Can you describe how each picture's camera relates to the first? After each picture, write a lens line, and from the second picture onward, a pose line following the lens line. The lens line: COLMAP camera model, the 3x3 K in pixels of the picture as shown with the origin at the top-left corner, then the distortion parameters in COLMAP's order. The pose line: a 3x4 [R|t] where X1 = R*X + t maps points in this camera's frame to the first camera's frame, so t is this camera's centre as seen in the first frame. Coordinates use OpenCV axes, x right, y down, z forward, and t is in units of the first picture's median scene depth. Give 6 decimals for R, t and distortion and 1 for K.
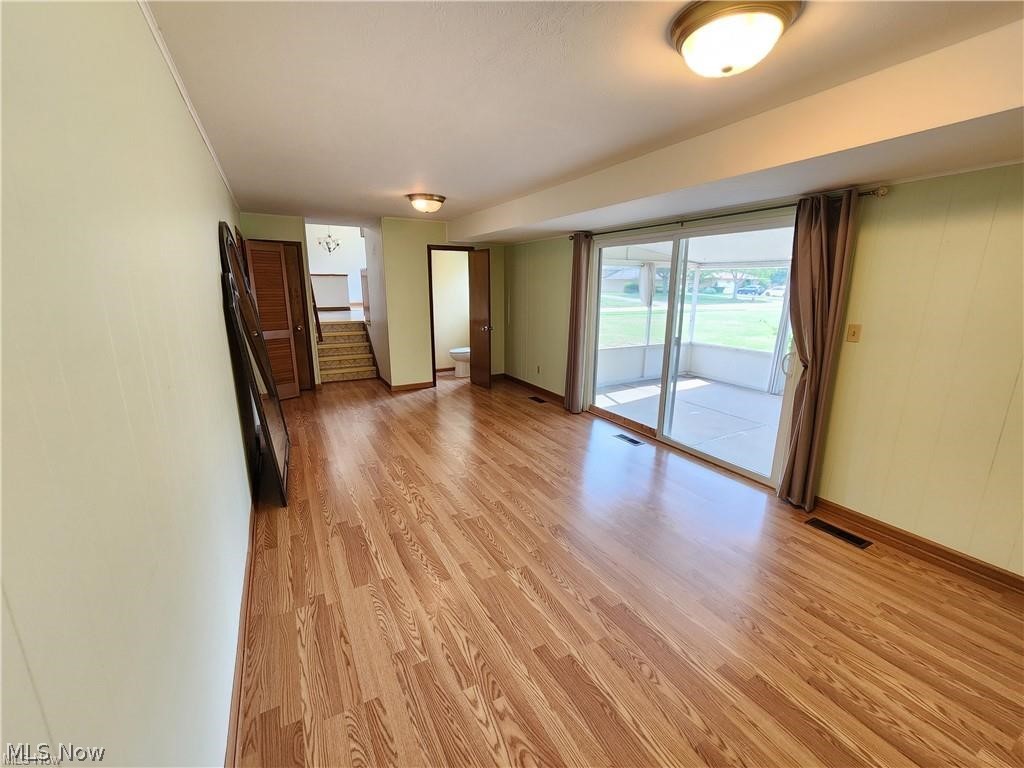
lens RADIAL K [[421.4, 0, 518.3], [0, 421.4, 383.5], [0, 0, 1]] dist [-0.000254, 0.000057]
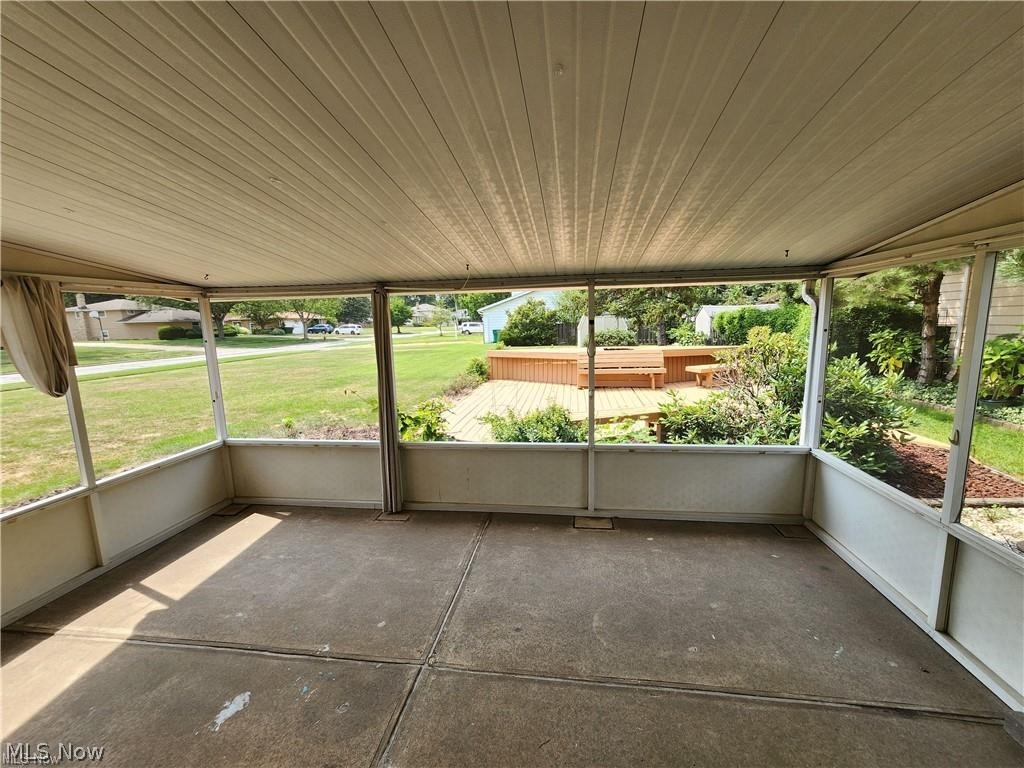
lens RADIAL K [[421.4, 0, 518.3], [0, 421.4, 383.5], [0, 0, 1]] dist [-0.000254, 0.000057]
pose [[0.597252, -0.143891, 0.789041, 0.510455], [0.214705, 0.976555, 0.015570, -0.221181], [-0.772782, 0.160112, 0.614143, 0.901302]]
